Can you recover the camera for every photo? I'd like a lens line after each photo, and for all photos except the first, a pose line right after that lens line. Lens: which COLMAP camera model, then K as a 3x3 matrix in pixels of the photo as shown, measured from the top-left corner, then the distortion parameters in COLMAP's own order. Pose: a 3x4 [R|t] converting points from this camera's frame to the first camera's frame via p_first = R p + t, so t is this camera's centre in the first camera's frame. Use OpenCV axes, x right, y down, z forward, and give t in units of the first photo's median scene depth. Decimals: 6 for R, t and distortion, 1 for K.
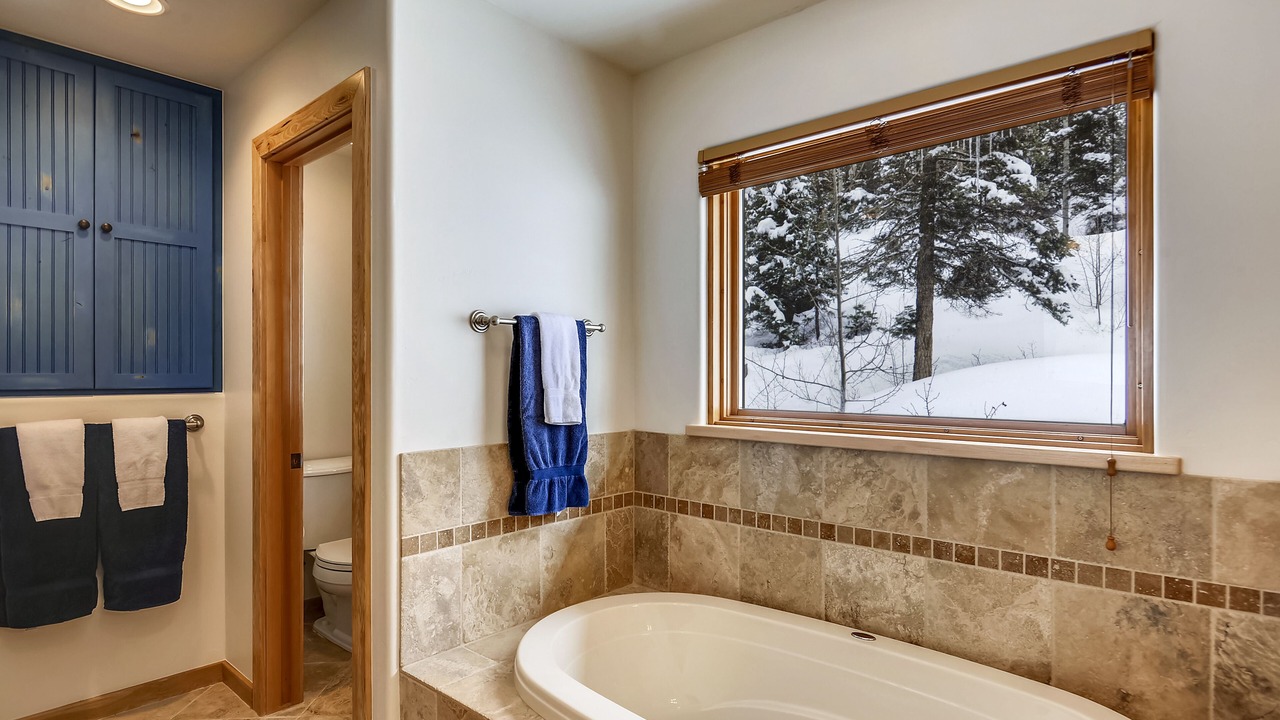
lens RADIAL K [[642.0, 0, 636.6], [0, 642.0, 373.9], [0, 0, 1]] dist [-0.001569, -0.000854]
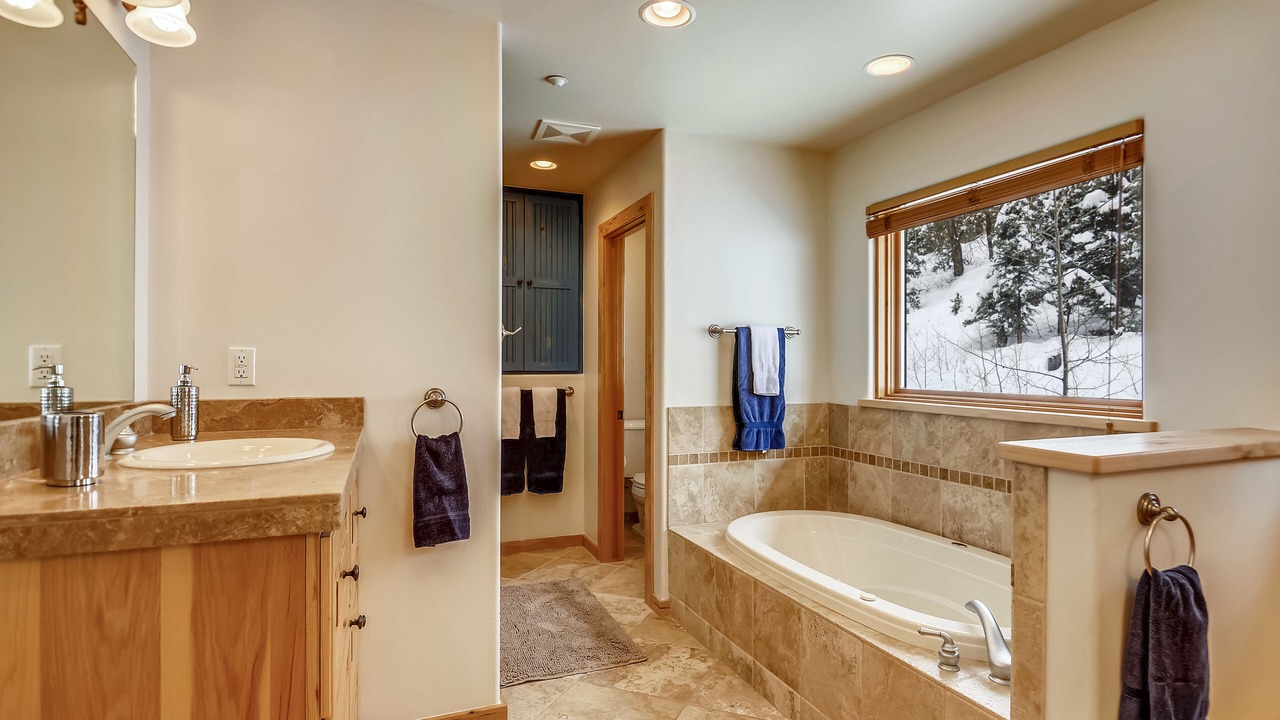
lens RADIAL K [[642.0, 0, 641.0], [0, 642.0, 360.7], [0, 0, 1]] dist [-0.001569, -0.000854]
pose [[0.887199, -0.000492, -0.461387, 0.308366], [-0.002061, 0.999985, -0.005028, 0.002960], [0.461383, 0.005411, 0.887185, -0.491212]]
